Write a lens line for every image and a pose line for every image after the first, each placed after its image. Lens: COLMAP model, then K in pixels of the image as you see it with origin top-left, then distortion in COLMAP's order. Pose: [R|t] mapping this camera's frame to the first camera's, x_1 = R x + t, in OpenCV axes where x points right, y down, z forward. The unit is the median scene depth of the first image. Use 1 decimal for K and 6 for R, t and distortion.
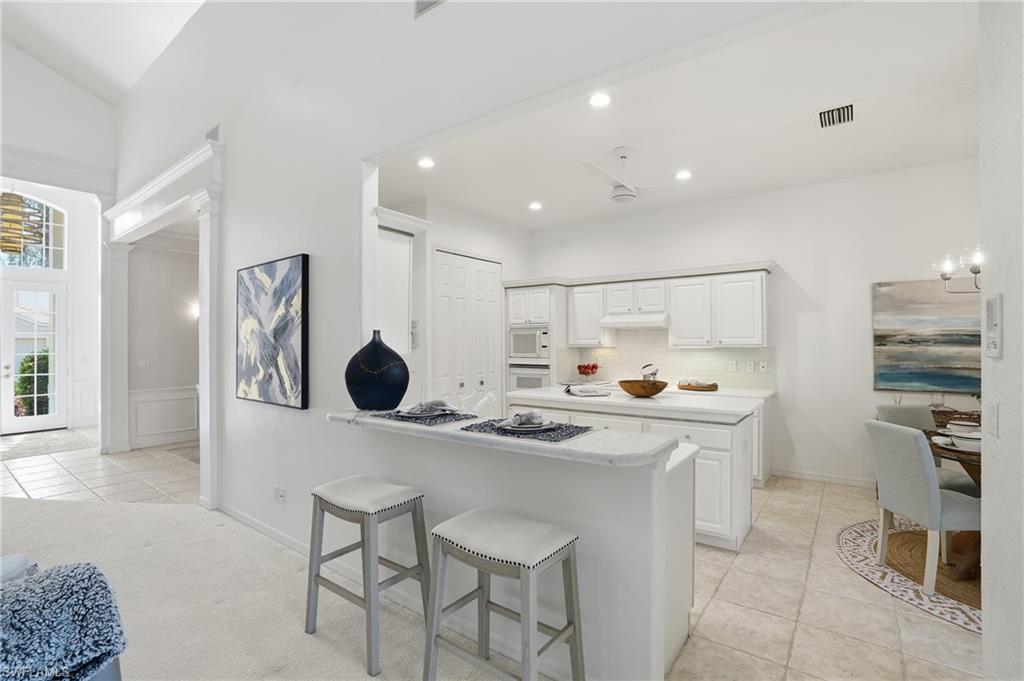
lens RADIAL K [[476.2, 0, 509.7], [0, 476.2, 340.9], [0, 0, 1]] dist [-0.064745, 0.021862]
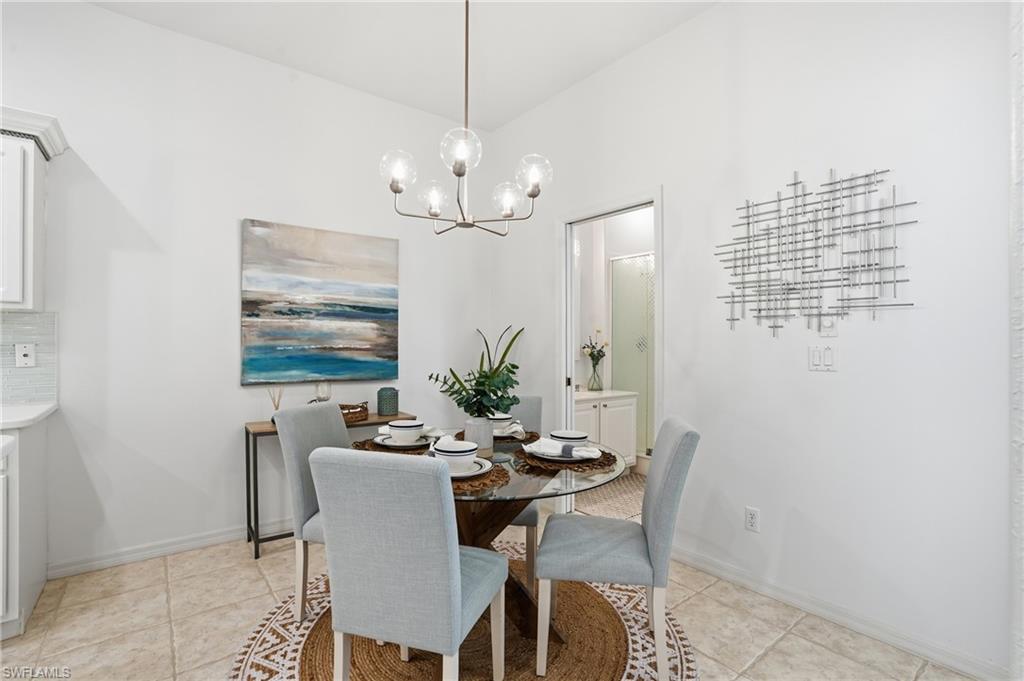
lens RADIAL K [[476.2, 0, 509.7], [0, 476.2, 340.9], [0, 0, 1]] dist [-0.064745, 0.021862]
pose [[0.269824, 0.011597, 0.962840, 0.275357], [-0.006417, 0.999927, -0.010246, 0.050464], [-0.962888, -0.003414, 0.269879, 0.482270]]
